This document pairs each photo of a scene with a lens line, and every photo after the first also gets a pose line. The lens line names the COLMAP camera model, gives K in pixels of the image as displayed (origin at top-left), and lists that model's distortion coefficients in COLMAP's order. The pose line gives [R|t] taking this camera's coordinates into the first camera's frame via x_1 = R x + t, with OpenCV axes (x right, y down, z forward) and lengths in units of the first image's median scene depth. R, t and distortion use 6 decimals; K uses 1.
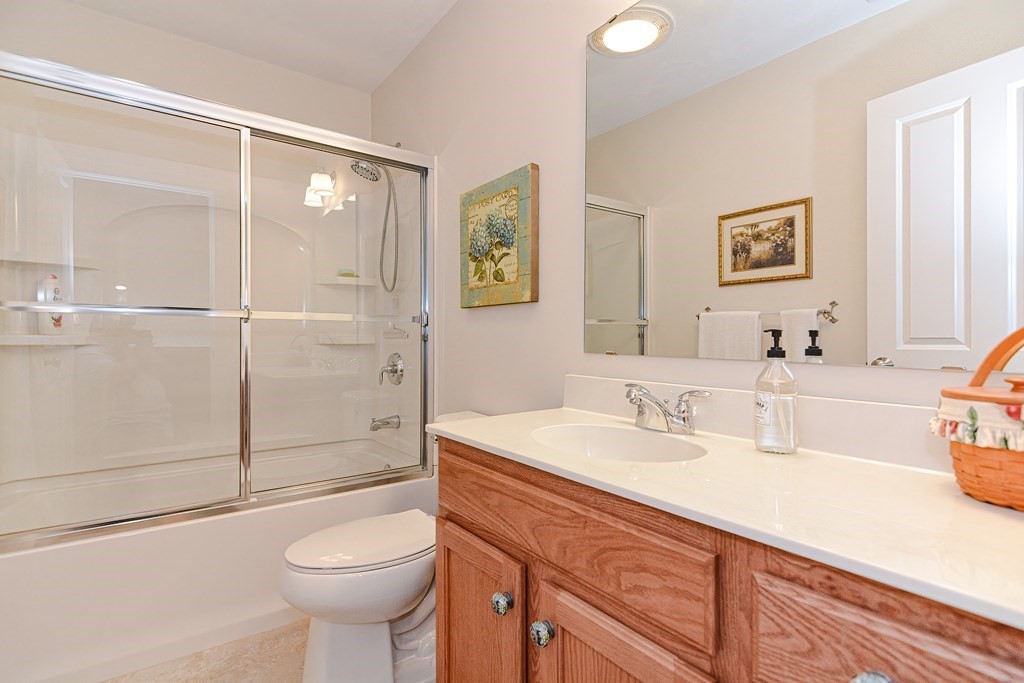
lens RADIAL K [[501.1, 0, 514.6], [0, 501.1, 340.6], [0, 0, 1]] dist [0.015659, -0.009097]
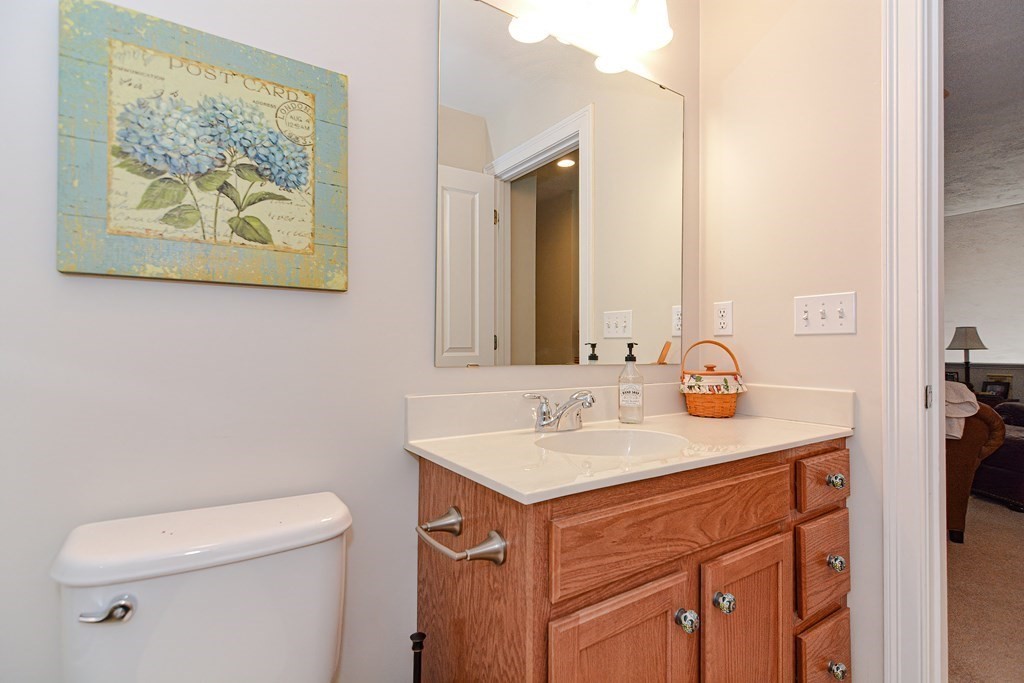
lens RADIAL K [[501.1, 0, 514.0], [0, 501.1, 343.1], [0, 0, 1]] dist [0.015659, -0.009097]
pose [[0.035640, 0.010519, 0.999309, -0.566078], [0.002975, 0.999939, -0.010632, -0.003582], [-0.999360, 0.003351, 0.035606, 0.722662]]
